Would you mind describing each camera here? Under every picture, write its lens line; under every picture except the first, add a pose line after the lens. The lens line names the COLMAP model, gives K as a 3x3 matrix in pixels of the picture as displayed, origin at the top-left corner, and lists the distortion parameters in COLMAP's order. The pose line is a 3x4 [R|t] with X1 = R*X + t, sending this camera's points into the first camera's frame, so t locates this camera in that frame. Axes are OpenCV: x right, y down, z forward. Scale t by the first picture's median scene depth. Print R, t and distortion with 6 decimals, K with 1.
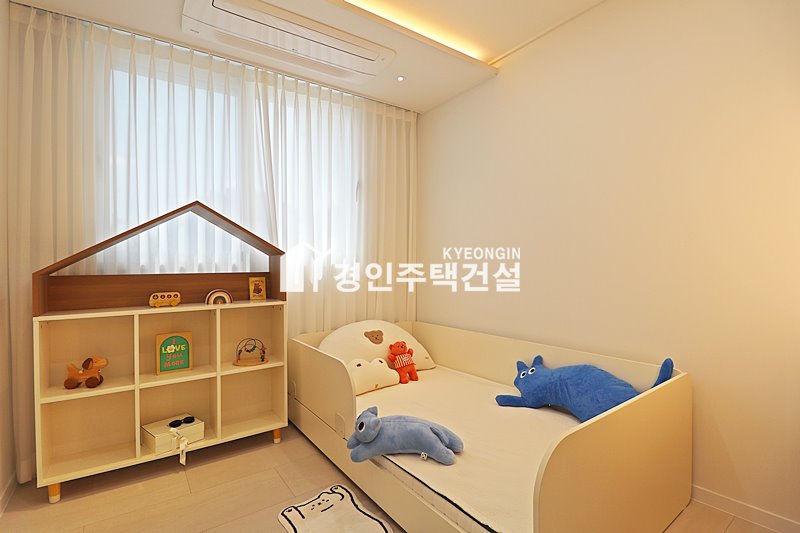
lens RADIAL K [[371.7, 0, 398.9], [0, 371.7, 268.4], [0, 0, 1]] dist [-0.021156, -0.000746]
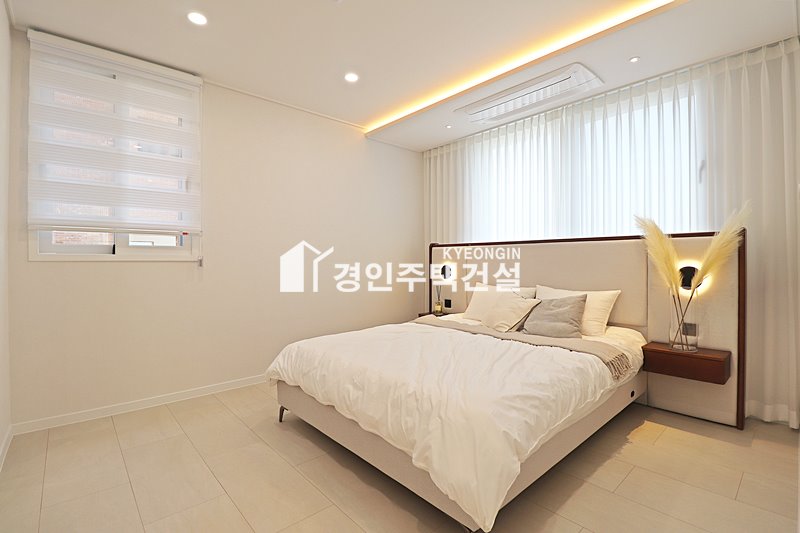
lens RADIAL K [[371.7, 0, 405.8], [0, 371.7, 262.8], [0, 0, 1]] dist [-0.021156, -0.000746]
pose [[0.129685, 0.015101, -0.991440, 0.735107], [-0.010216, 0.999851, 0.013893, -0.020106], [0.991503, 0.008326, 0.129820, 0.286407]]
